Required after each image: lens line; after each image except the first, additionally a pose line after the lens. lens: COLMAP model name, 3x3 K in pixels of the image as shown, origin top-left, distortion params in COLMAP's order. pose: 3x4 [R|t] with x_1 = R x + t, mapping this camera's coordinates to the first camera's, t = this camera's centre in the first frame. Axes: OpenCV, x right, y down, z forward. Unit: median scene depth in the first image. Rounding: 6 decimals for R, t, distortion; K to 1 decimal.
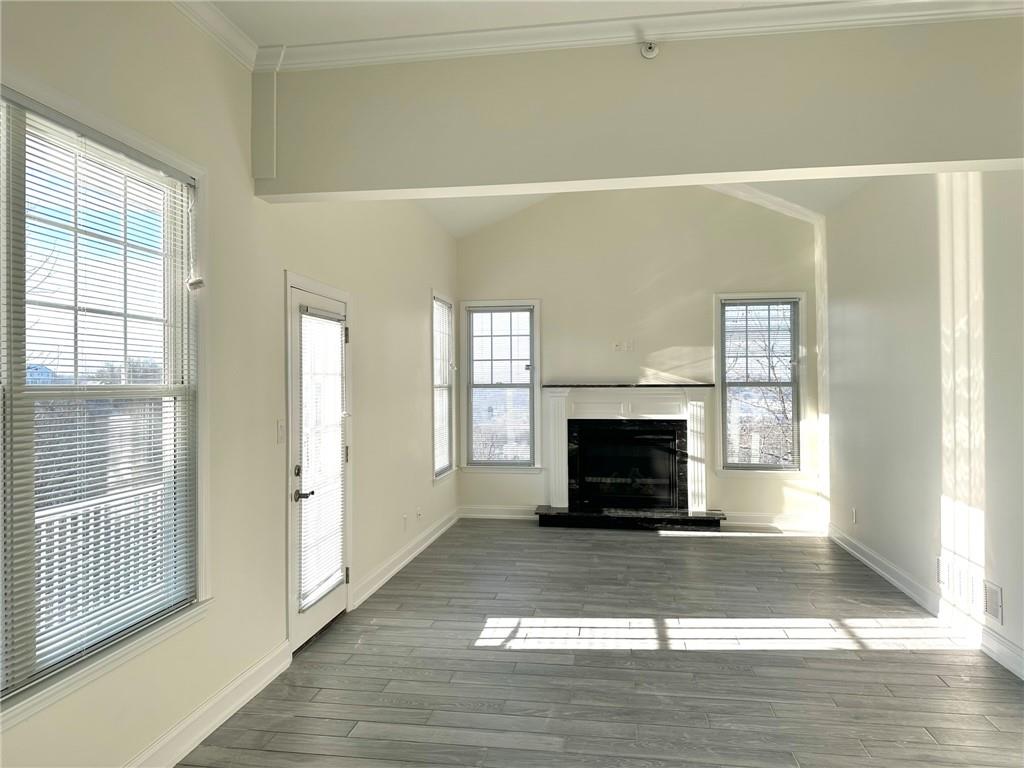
lens RADIAL K [[701.6, 0, 506.0], [0, 701.6, 388.9], [0, 0, 1]] dist [0.095863, -0.128605]
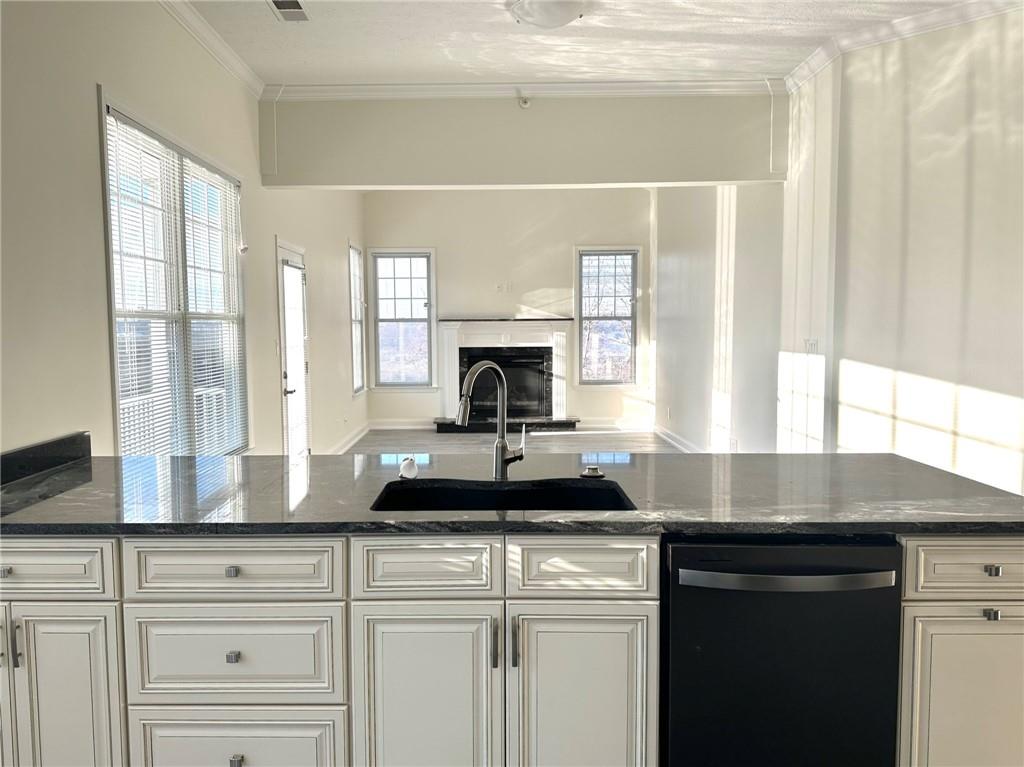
lens RADIAL K [[693.9, 0, 479.4], [0, 693.9, 395.8], [0, 0, 1]] dist [0.096631, -0.143796]
pose [[0.990474, -0.016759, 0.136678, -0.047719], [0.003296, 0.995167, 0.098143, 0.008664], [-0.137662, -0.096758, 0.985742, -0.229189]]
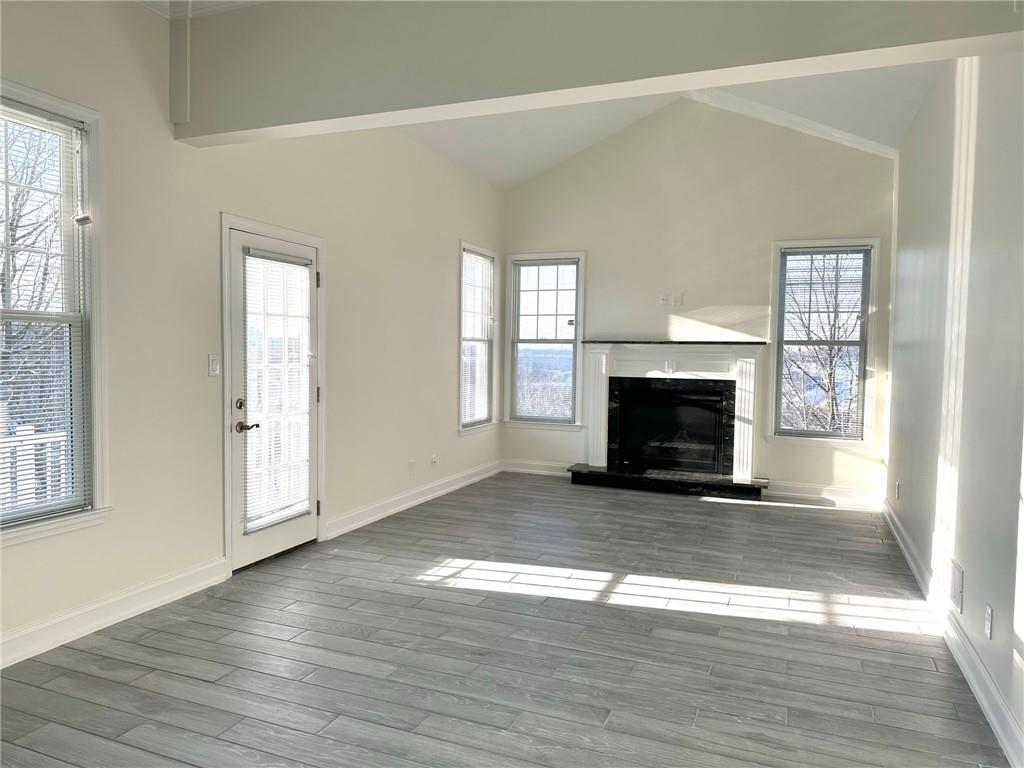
lens RADIAL K [[693.9, 0, 479.4], [0, 693.9, 396.3], [0, 0, 1]] dist [0.096631, -0.143796]
pose [[0.972141, 0.036751, -0.231497, 0.146690], [-0.022501, 0.997703, 0.063896, 0.013875], [0.233314, -0.056907, 0.970735, 0.027976]]
